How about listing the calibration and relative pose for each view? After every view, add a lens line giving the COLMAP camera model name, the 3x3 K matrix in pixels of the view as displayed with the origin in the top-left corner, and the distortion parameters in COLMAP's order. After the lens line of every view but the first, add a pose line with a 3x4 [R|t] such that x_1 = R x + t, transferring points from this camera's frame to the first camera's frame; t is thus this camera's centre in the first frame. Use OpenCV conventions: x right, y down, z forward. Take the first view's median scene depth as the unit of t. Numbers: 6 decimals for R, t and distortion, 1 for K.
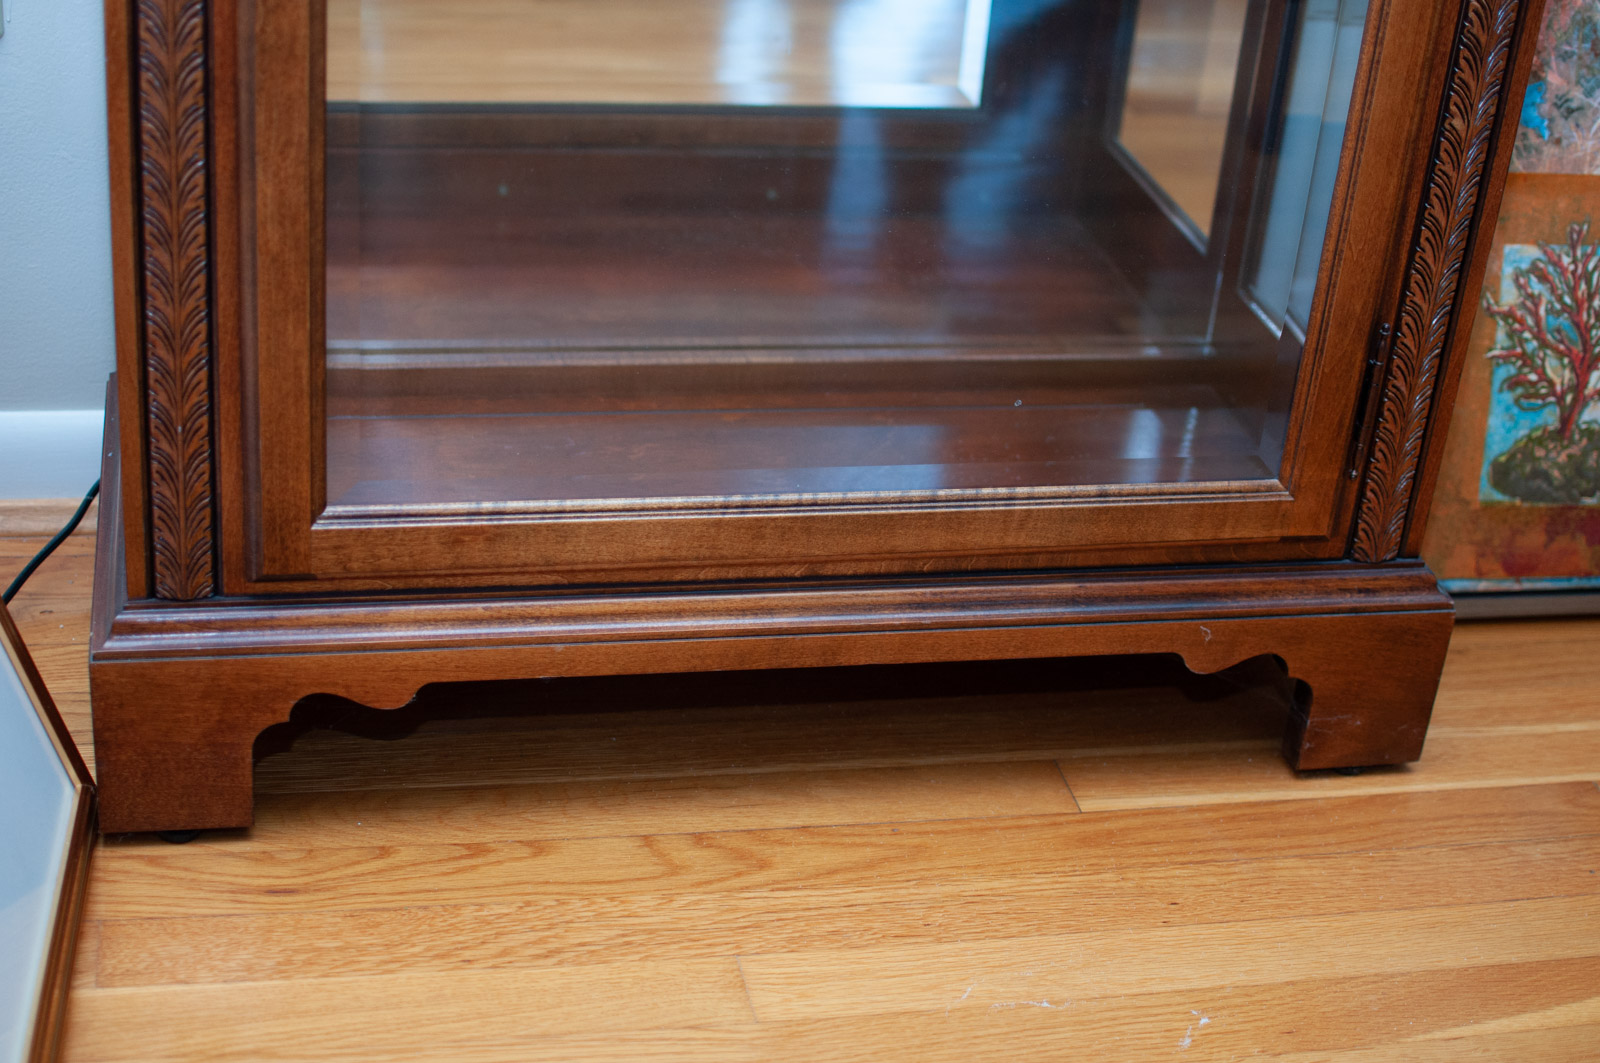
lens RADIAL K [[2473.0, 0, 800.0], [0, 2473.0, 531.5], [0, 0, 1]] dist [-0.186475, 0.139105]
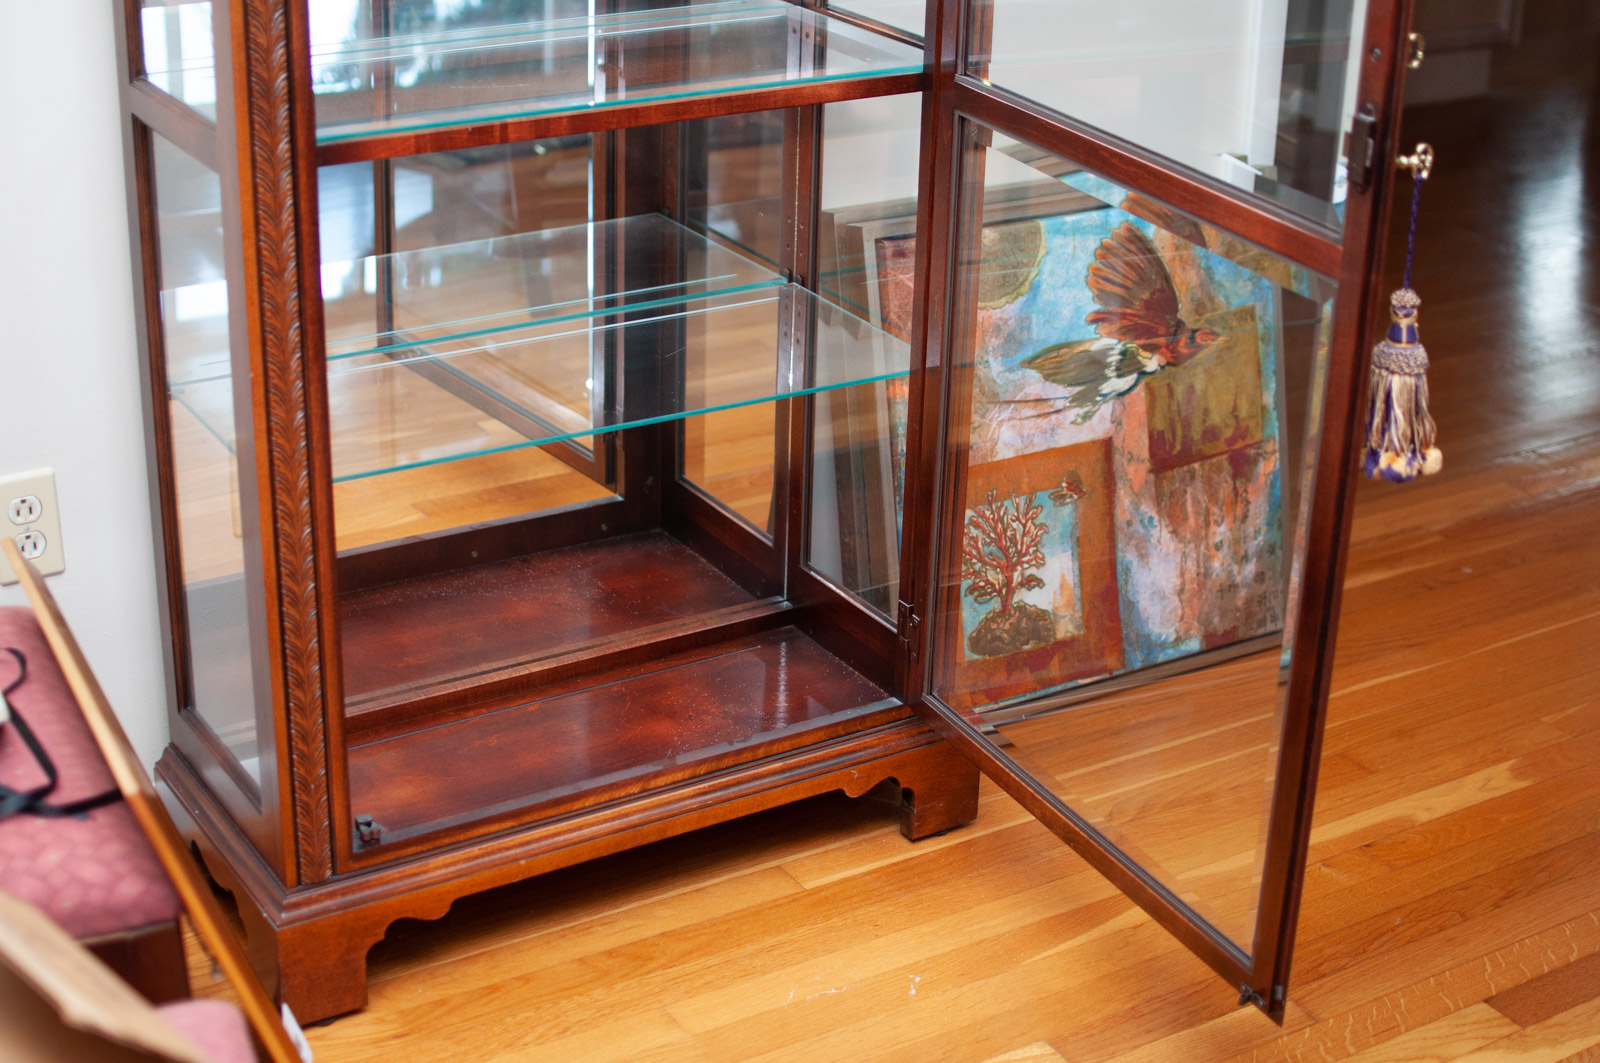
lens RADIAL K [[2473.0, 0, 800.0], [0, 2473.0, 531.5], [0, 0, 1]] dist [-0.186475, 0.139105]
pose [[0.939160, -0.191404, 0.285206, -0.342736], [0.209358, 0.977263, -0.033551, -0.077219], [-0.272300, 0.091220, 0.957879, -0.700975]]
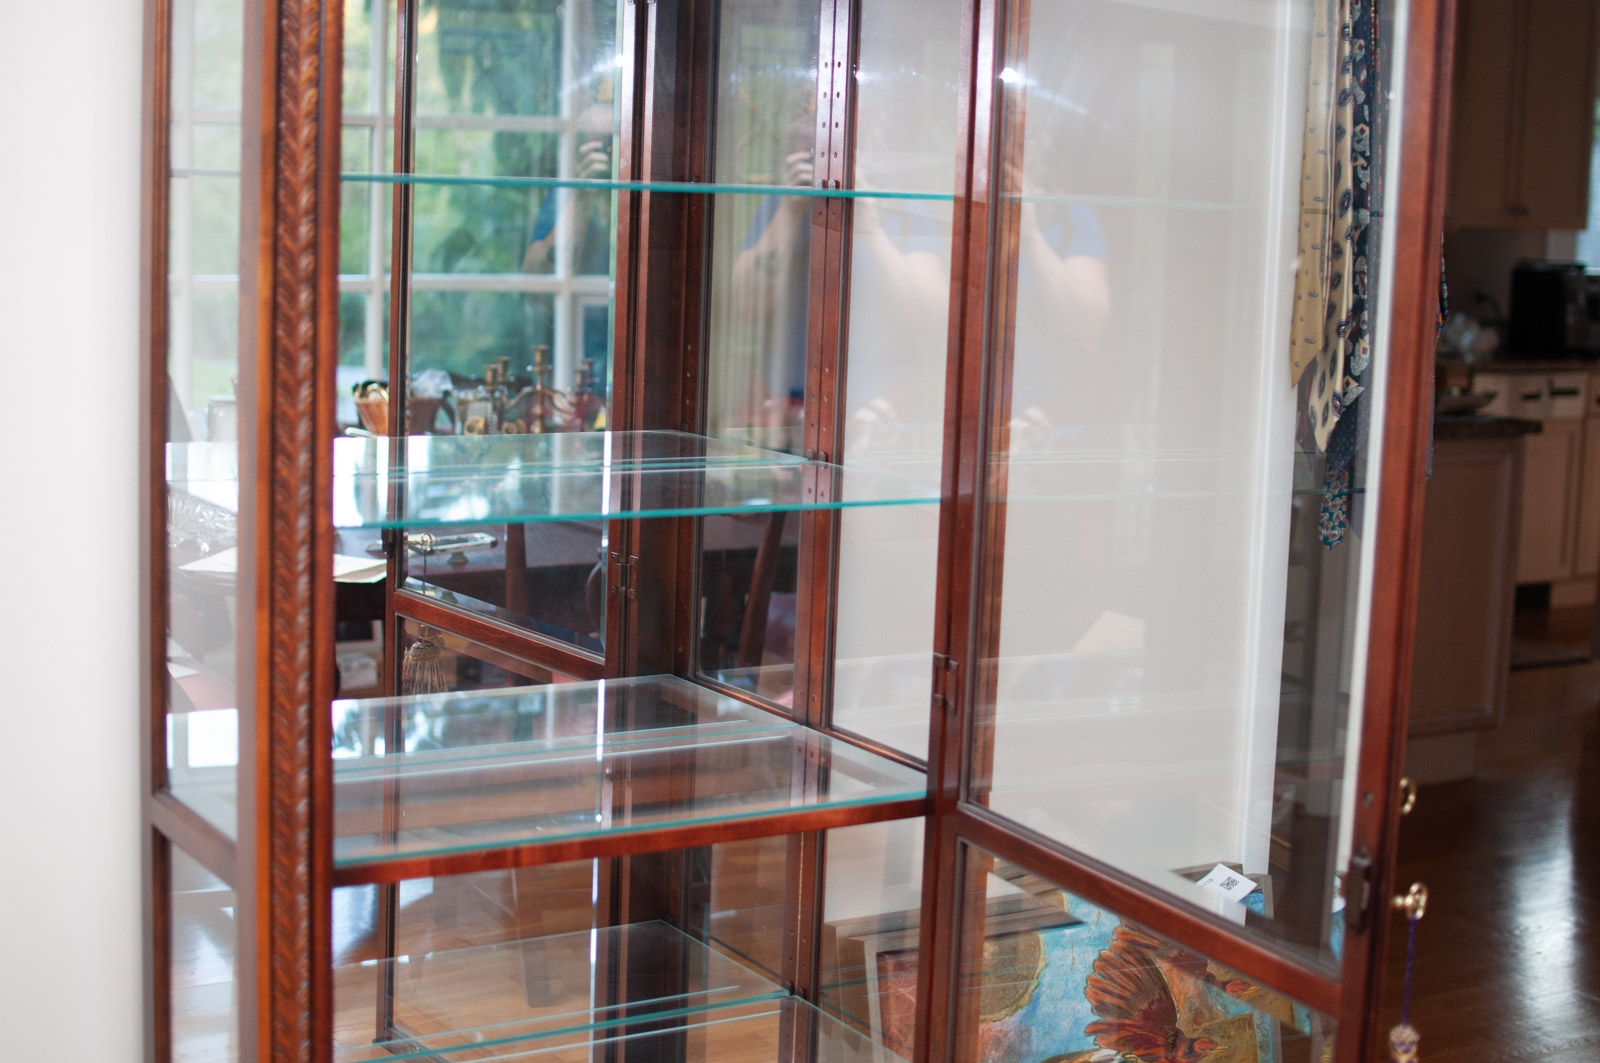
lens RADIAL K [[2473.0, 0, 800.0], [0, 2473.0, 531.5], [0, 0, 1]] dist [-0.186475, 0.139105]
pose [[0.939676, -0.098380, 0.327612, -0.354824], [0.198961, 0.936267, -0.289516, -0.114381], [-0.278249, 0.337233, 0.899361, -0.734821]]
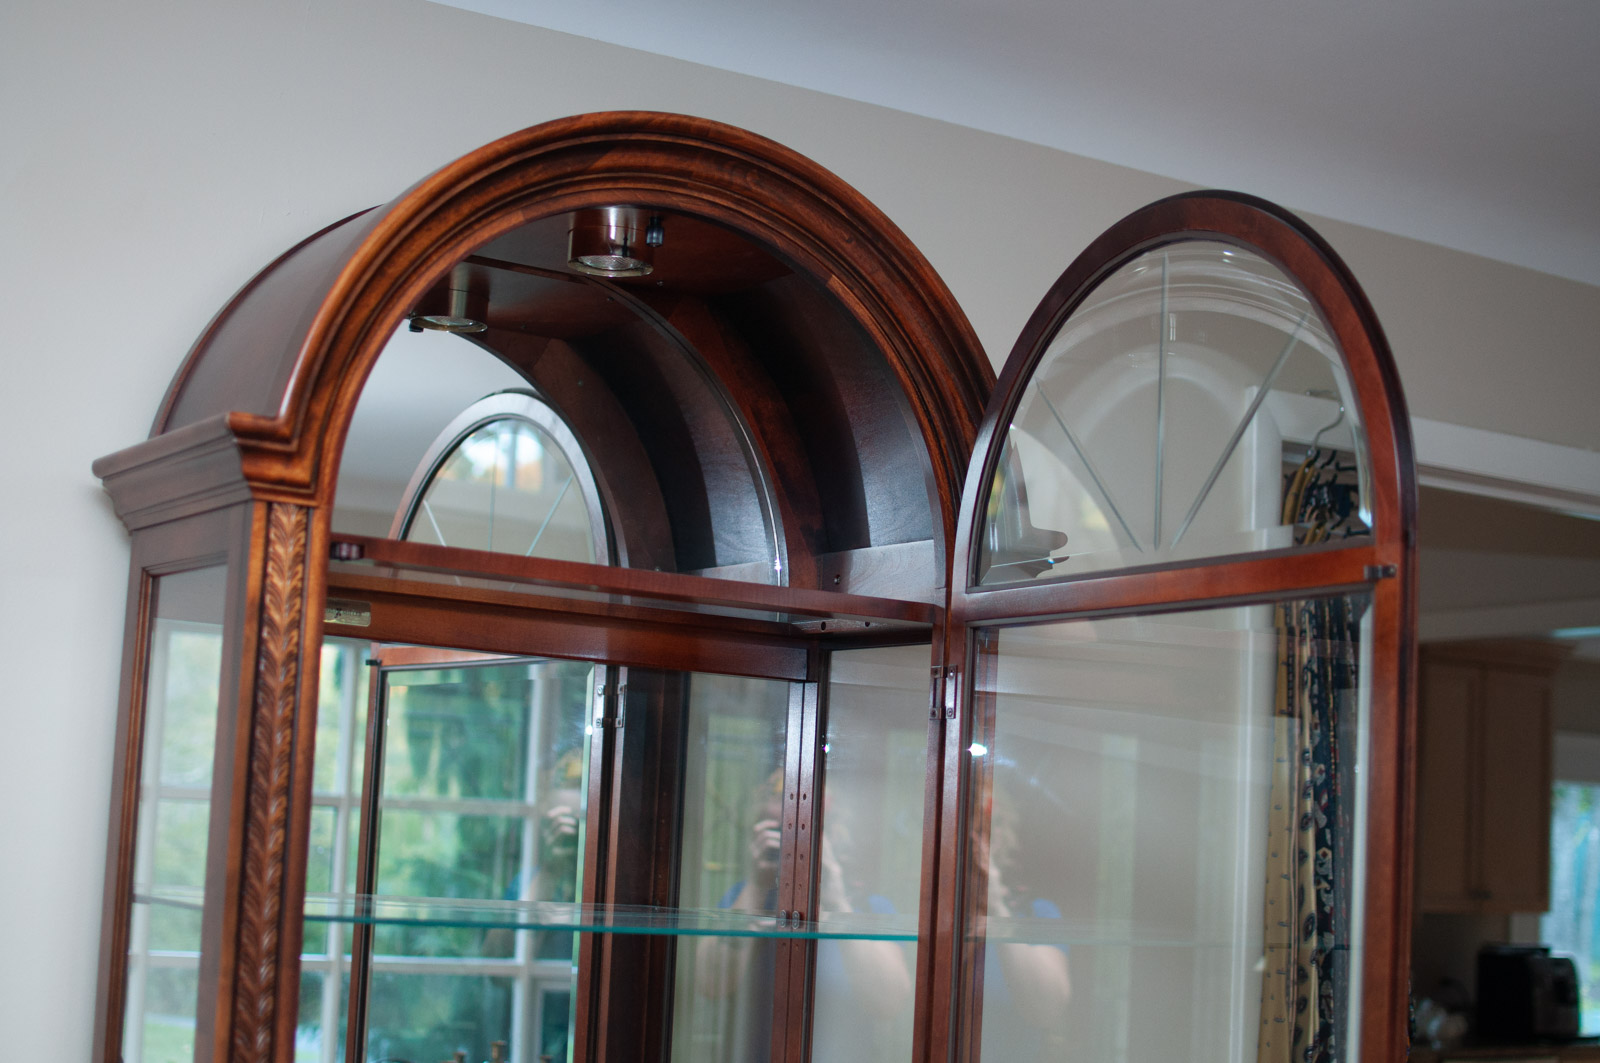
lens RADIAL K [[2473.0, 0, 800.0], [0, 2473.0, 531.5], [0, 0, 1]] dist [-0.186475, 0.139105]
pose [[0.935093, 0.005006, 0.354368, -0.353514], [0.194634, 0.828362, -0.525294, -0.158228], [-0.296175, 0.560170, 0.773621, -0.756509]]
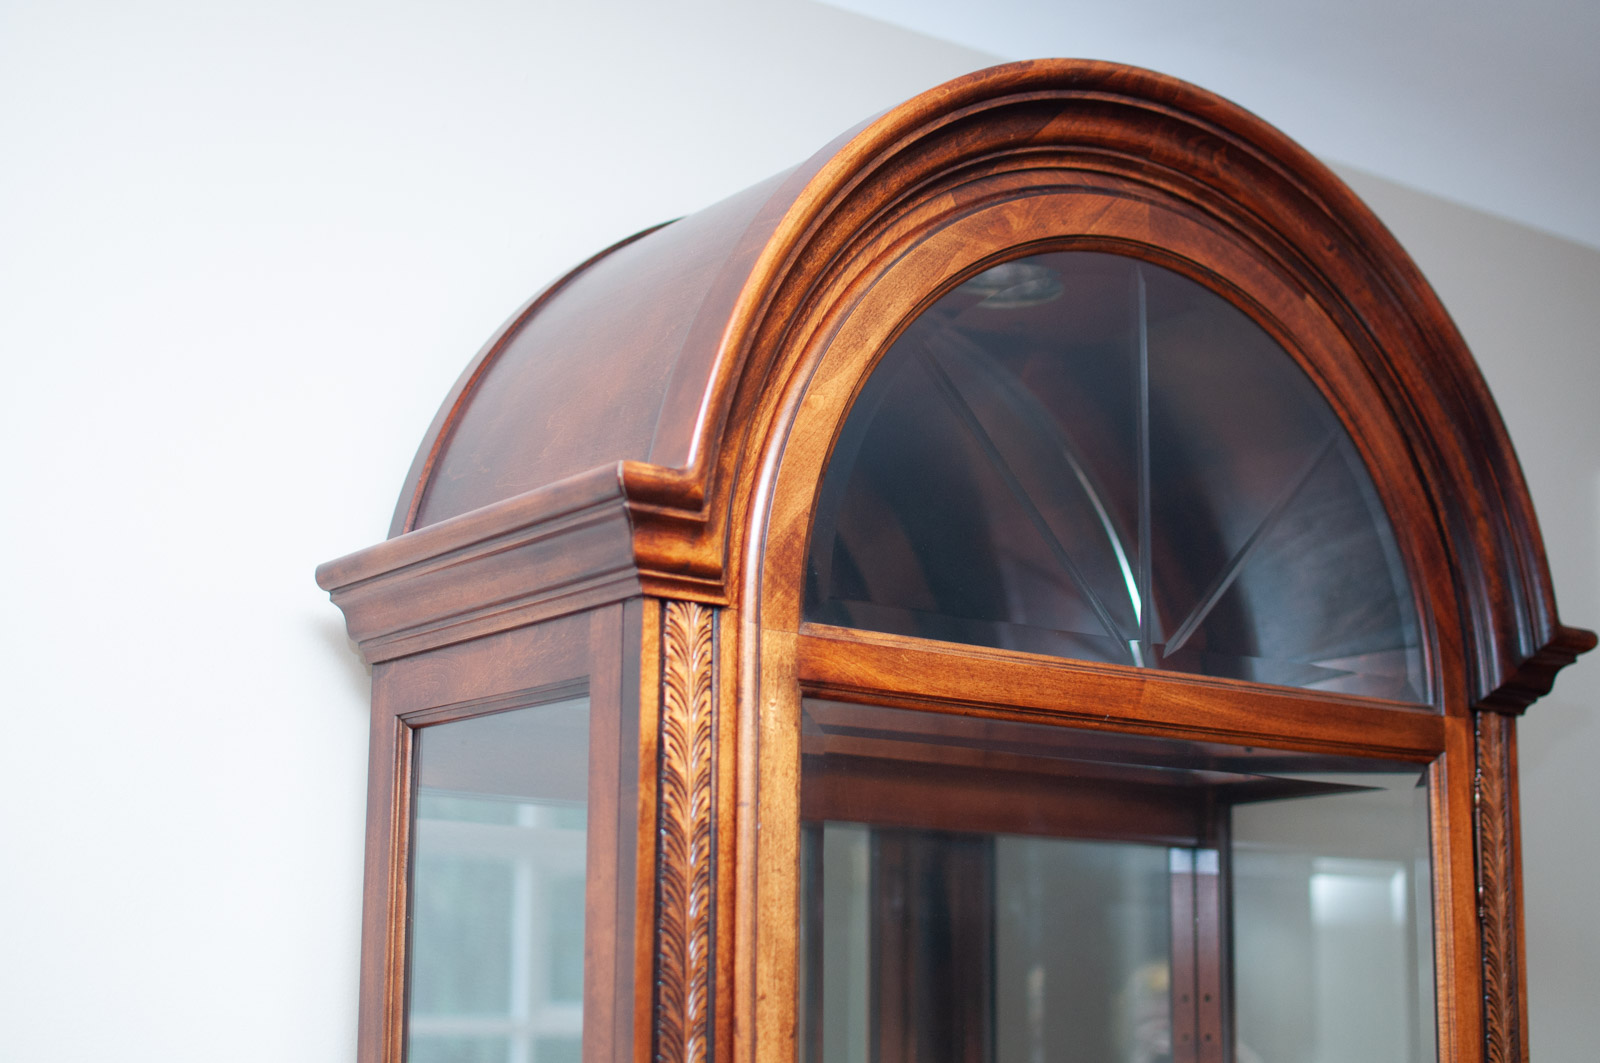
lens RADIAL K [[2473.0, 0, 800.0], [0, 2473.0, 531.5], [0, 0, 1]] dist [-0.186475, 0.139105]
pose [[0.909809, 0.005982, 0.414983, -0.490242], [0.256267, 0.778413, -0.573062, -0.431886], [-0.326456, 0.627724, 0.706674, -0.292330]]
